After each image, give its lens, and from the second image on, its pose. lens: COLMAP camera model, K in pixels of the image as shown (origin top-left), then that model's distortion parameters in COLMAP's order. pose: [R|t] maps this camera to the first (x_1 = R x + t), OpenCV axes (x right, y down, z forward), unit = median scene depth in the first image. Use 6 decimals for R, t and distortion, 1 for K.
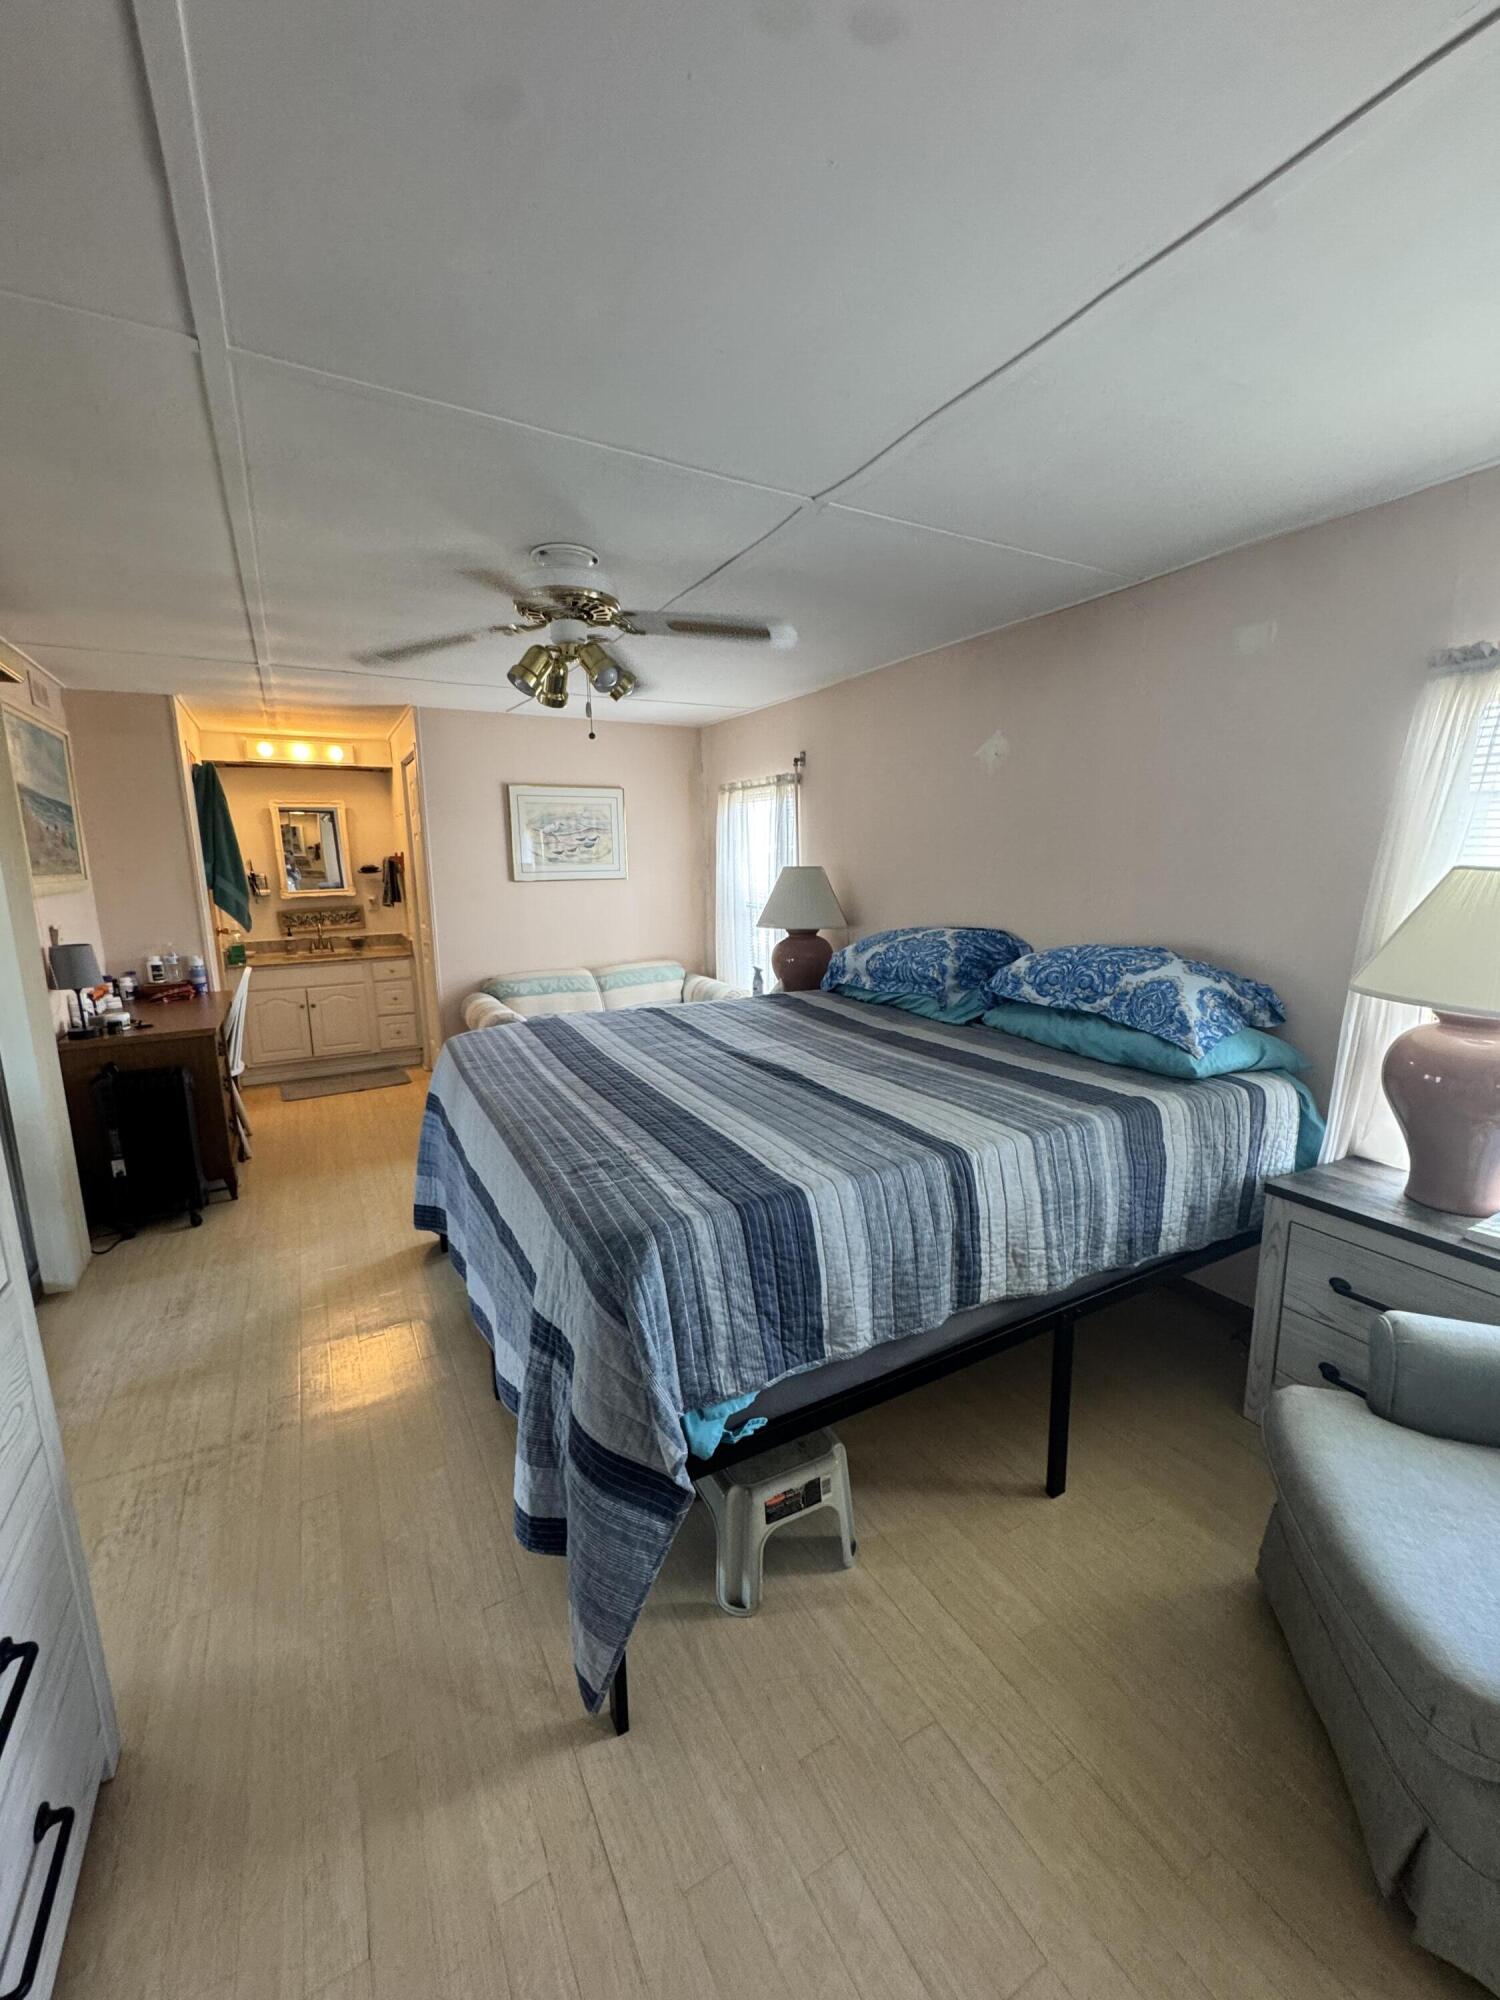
lens RADIAL K [[800.6, 0, 750.0], [0, 800.6, 1000.0], [0, 0, 1]] dist [-0.001843, -0.000054]
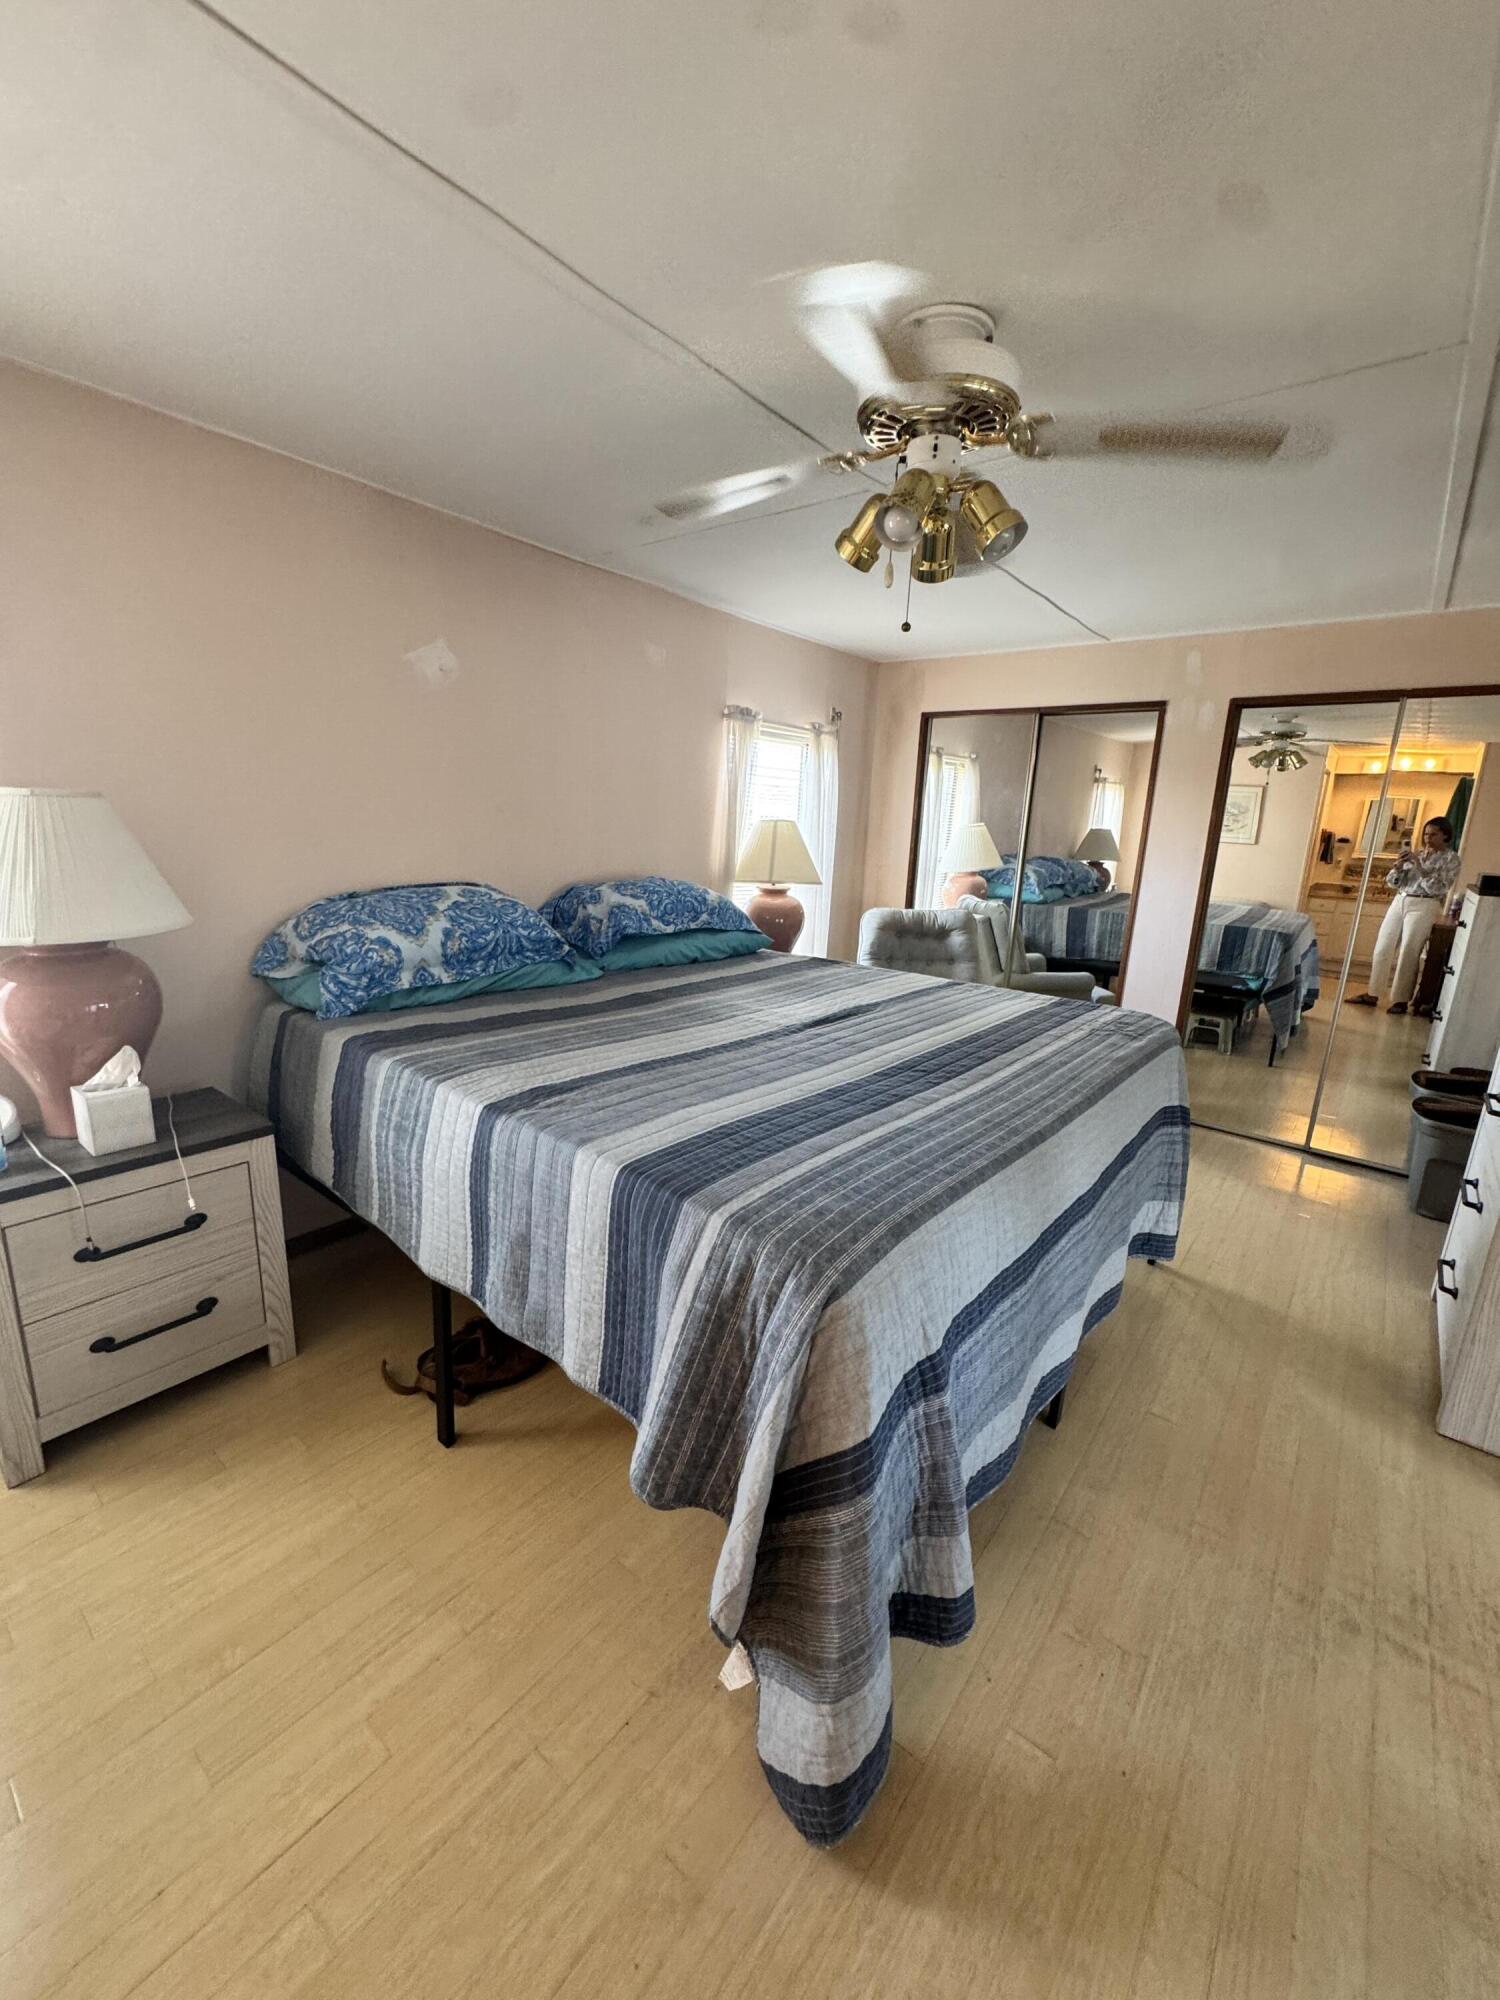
lens RADIAL K [[800.6, 0, 750.0], [0, 800.6, 1000.0], [0, 0, 1]] dist [-0.001843, -0.000054]
pose [[-0.376759, -0.214560, 0.901120, -0.764794], [0.119269, 0.953471, 0.276891, -0.210280], [-0.918601, 0.211797, -0.333638, 1.285750]]
